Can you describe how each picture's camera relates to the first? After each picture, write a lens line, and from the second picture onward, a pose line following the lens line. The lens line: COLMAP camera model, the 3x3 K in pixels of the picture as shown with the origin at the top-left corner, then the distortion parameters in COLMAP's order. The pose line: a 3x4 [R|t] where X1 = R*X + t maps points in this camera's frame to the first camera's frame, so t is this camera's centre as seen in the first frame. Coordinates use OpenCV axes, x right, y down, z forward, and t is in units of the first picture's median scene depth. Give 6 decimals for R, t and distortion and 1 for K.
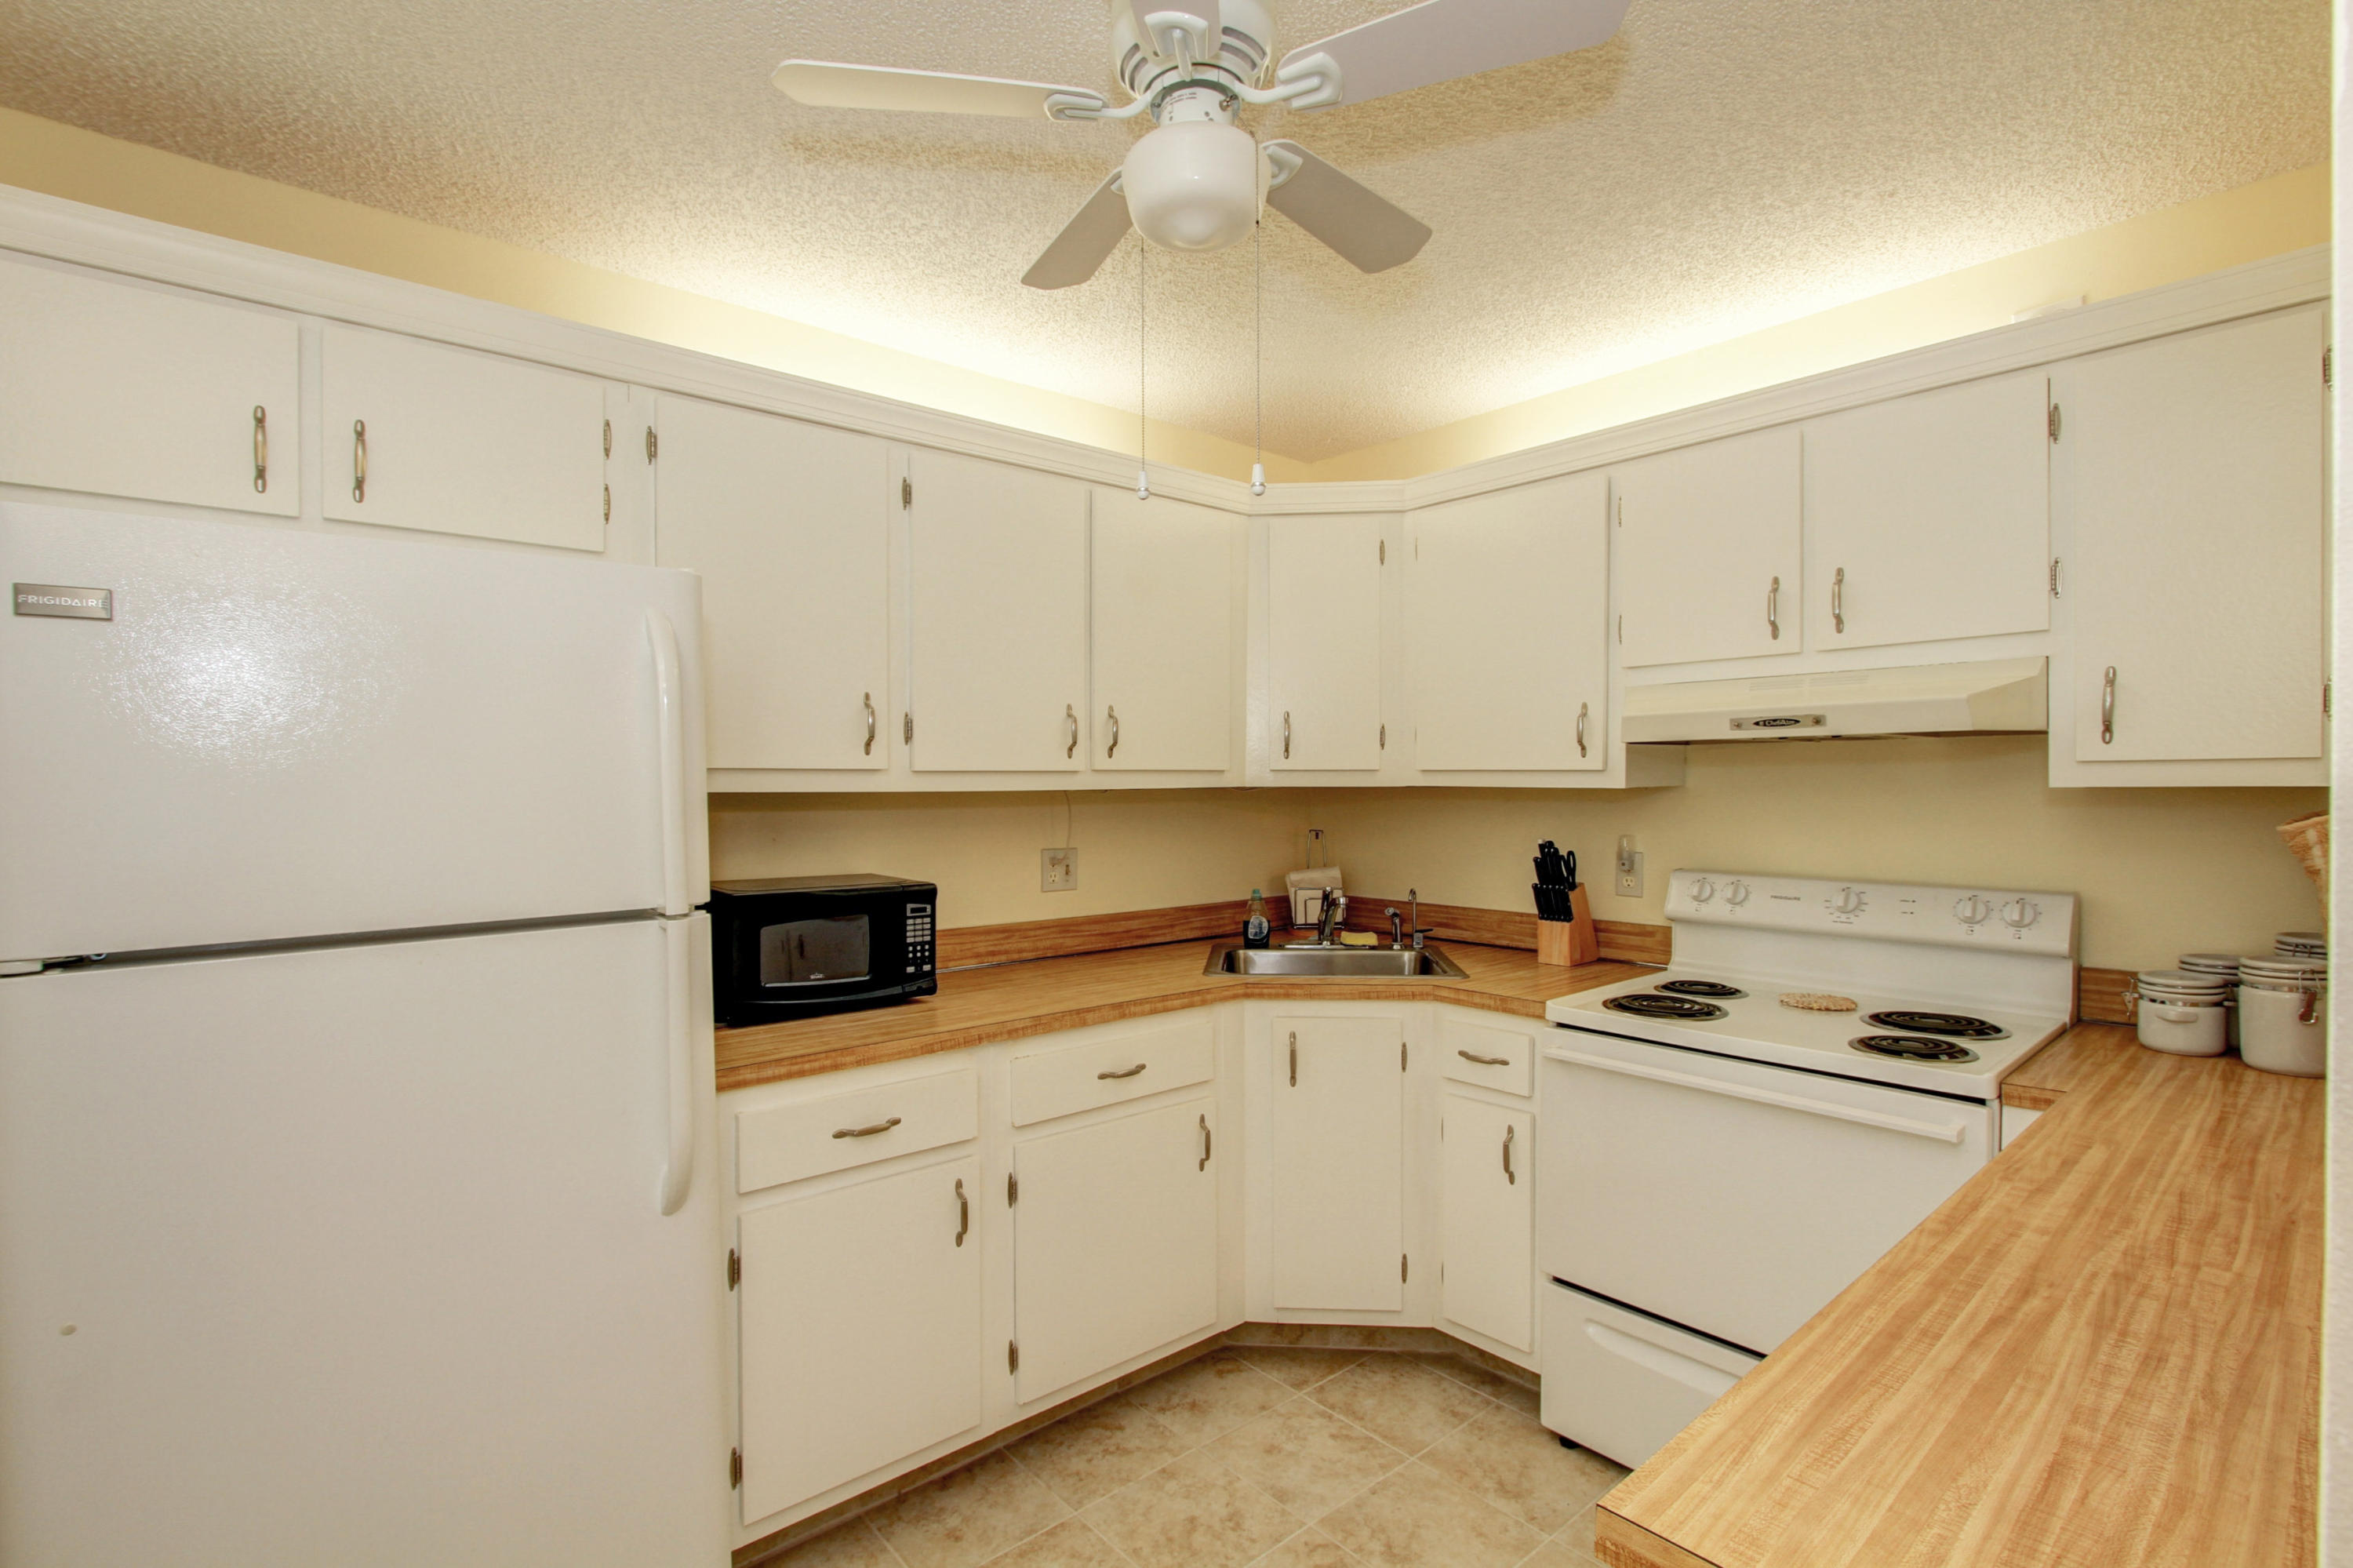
lens RADIAL K [[1092.4, 0, 1166.0], [0, 1092.4, 801.0], [0, 0, 1]] dist [-0.014567, 0.000823]
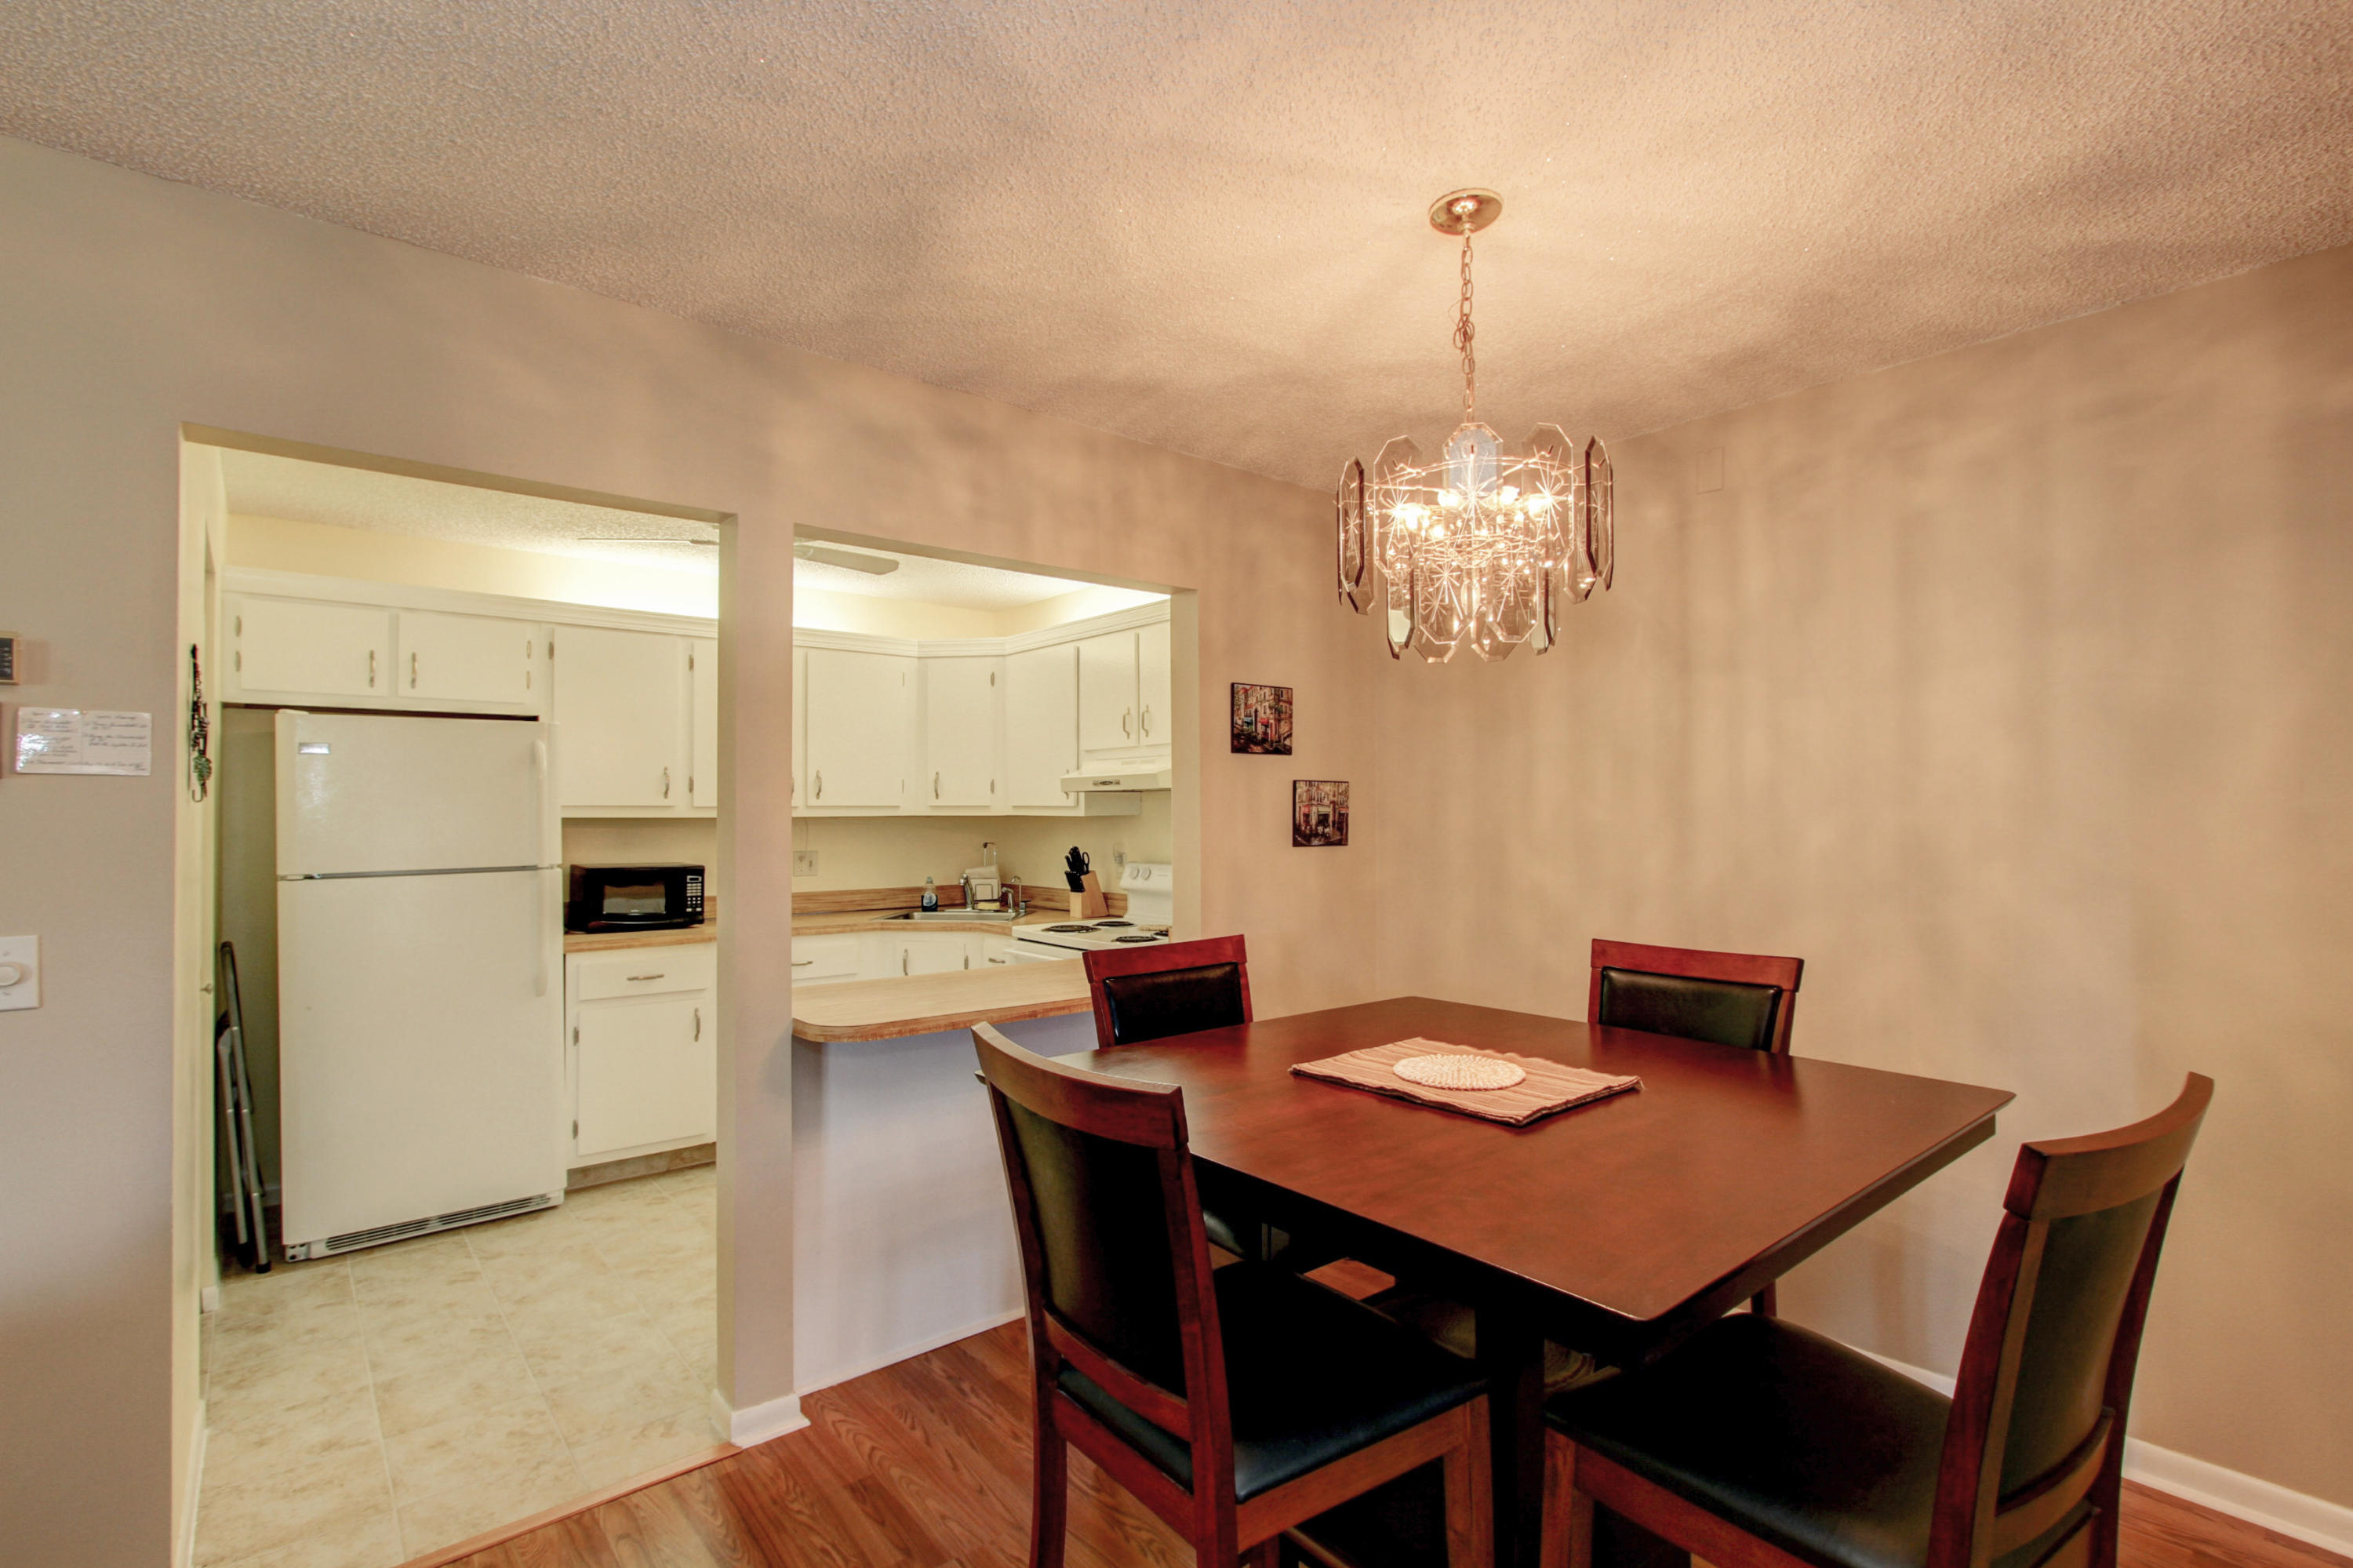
lens RADIAL K [[1092.4, 0, 1166.0], [0, 1092.4, 801.0], [0, 0, 1]] dist [-0.014567, 0.000823]
pose [[0.999870, 0.000703, -0.016123, 0.677045], [-0.001175, 0.999572, -0.029247, 0.018842], [0.016095, 0.029262, 0.999442, -0.965270]]
